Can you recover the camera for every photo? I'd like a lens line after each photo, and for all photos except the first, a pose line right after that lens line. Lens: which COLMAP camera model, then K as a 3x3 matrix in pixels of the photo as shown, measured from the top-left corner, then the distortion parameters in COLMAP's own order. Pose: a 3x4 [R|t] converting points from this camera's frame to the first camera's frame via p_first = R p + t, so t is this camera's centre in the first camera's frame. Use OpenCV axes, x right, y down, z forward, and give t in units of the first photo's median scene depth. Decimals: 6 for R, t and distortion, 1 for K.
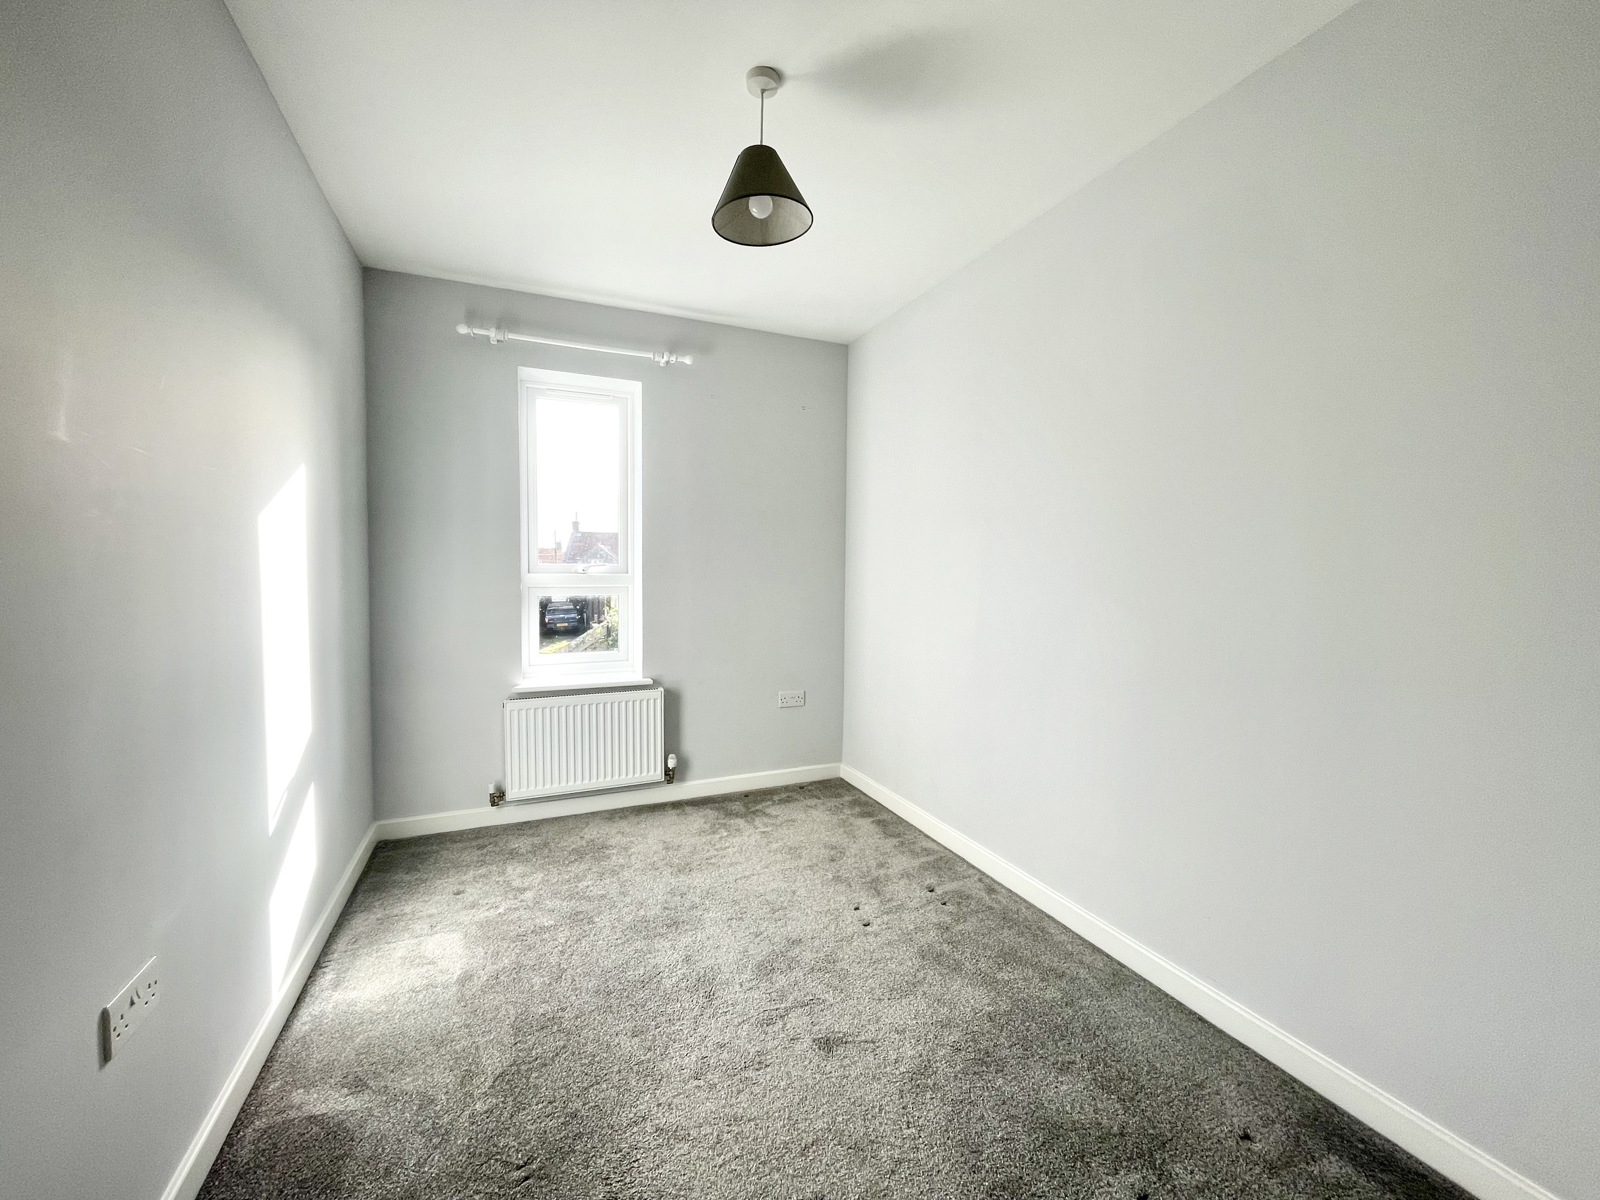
lens RADIAL K [[646.4, 0, 807.4], [0, 646.4, 606.7], [0, 0, 1]] dist [-0.001880, 0.000483]
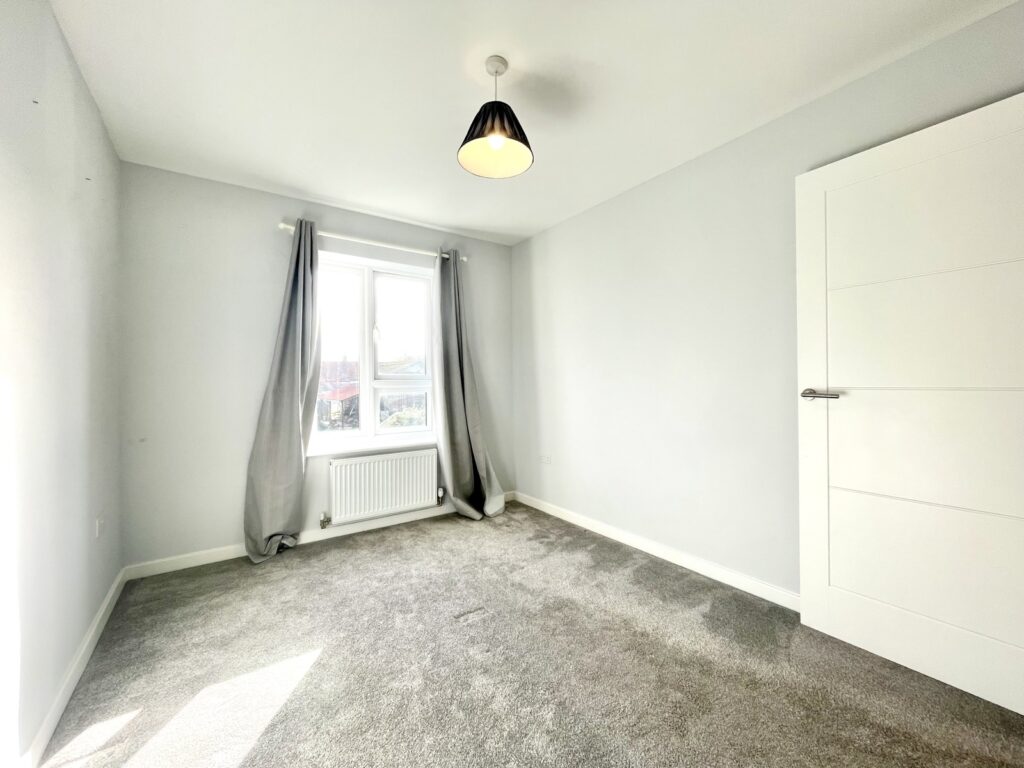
lens RADIAL K [[413.7, 0, 515.4], [0, 413.7, 380.0], [0, 0, 1]] dist [-0.001880, 0.000483]
pose [[0.979397, -0.000445, 0.201942, -0.236128], [0.011095, 0.998606, -0.051609, 0.006270], [-0.201638, 0.052787, 0.978037, -0.097300]]
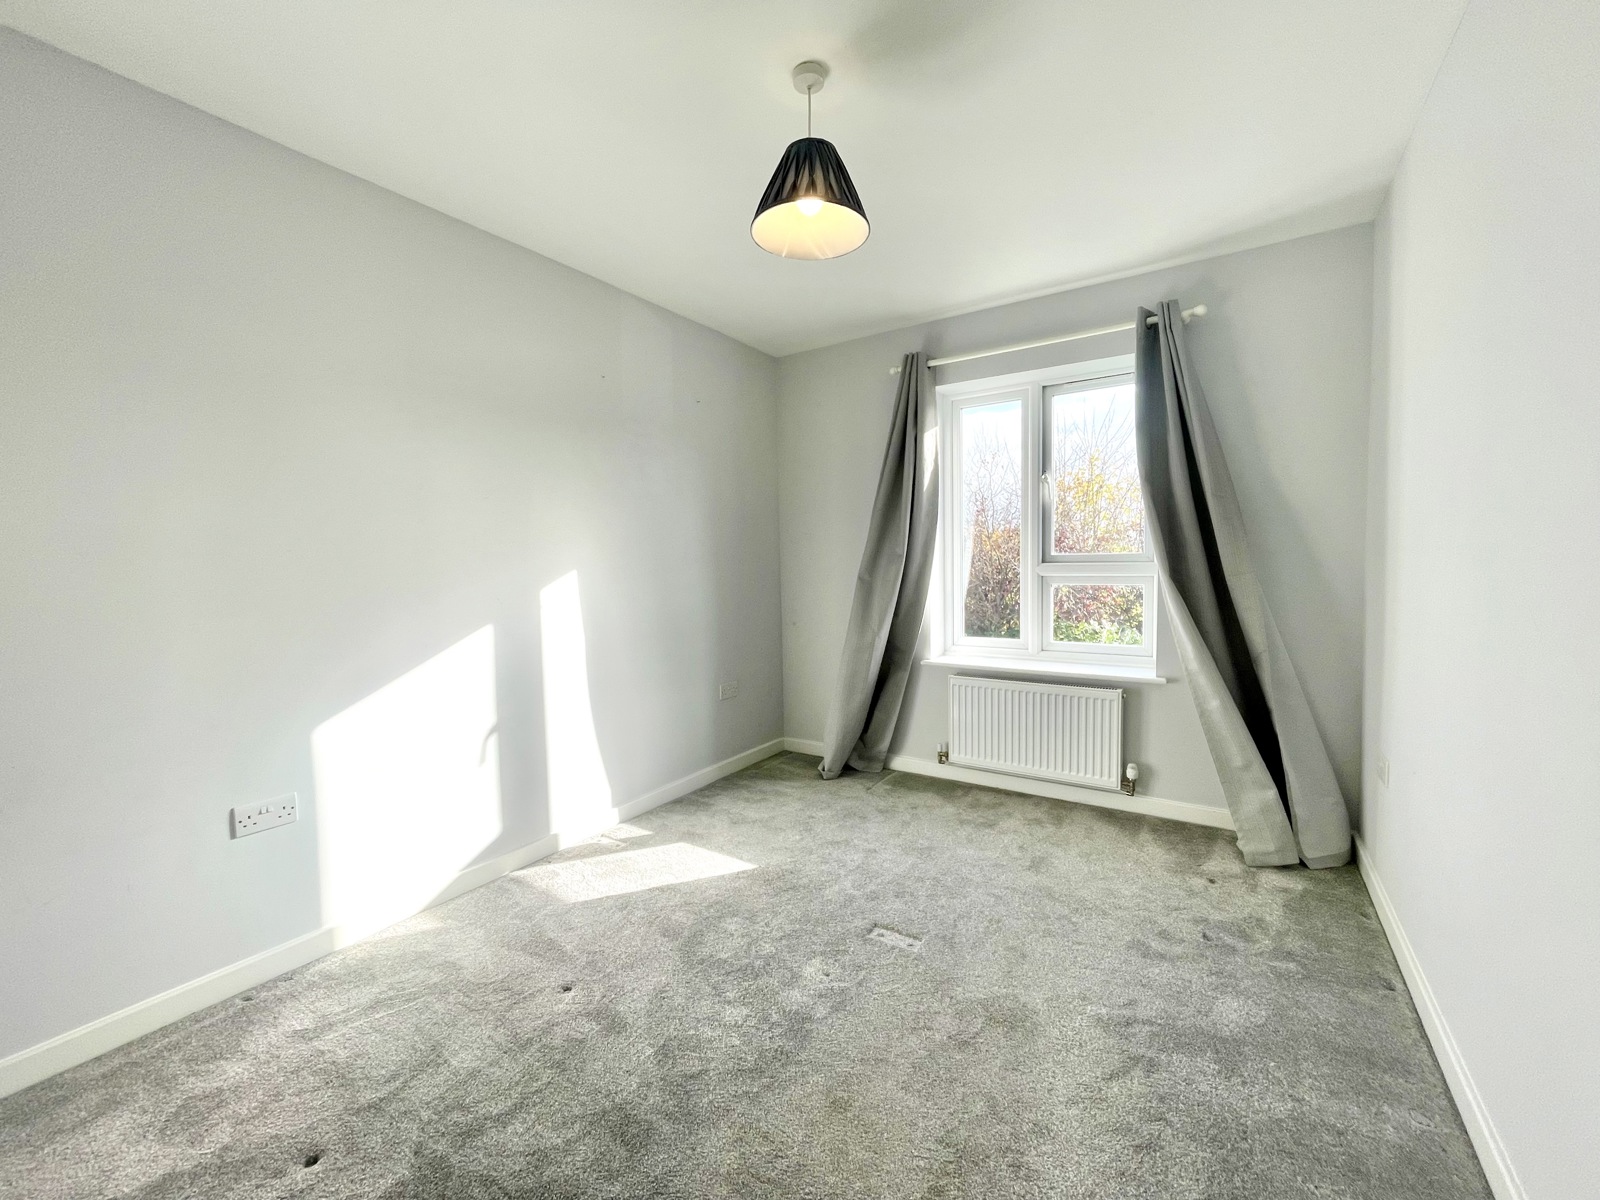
lens RADIAL K [[646.4, 0, 807.0], [0, 646.4, 594.1], [0, 0, 1]] dist [-0.001880, 0.000483]
pose [[0.547343, 0.037559, -0.836065, 0.285796], [-0.029962, 0.999231, 0.025274, -0.017204], [0.836372, 0.011217, 0.548048, 0.124227]]
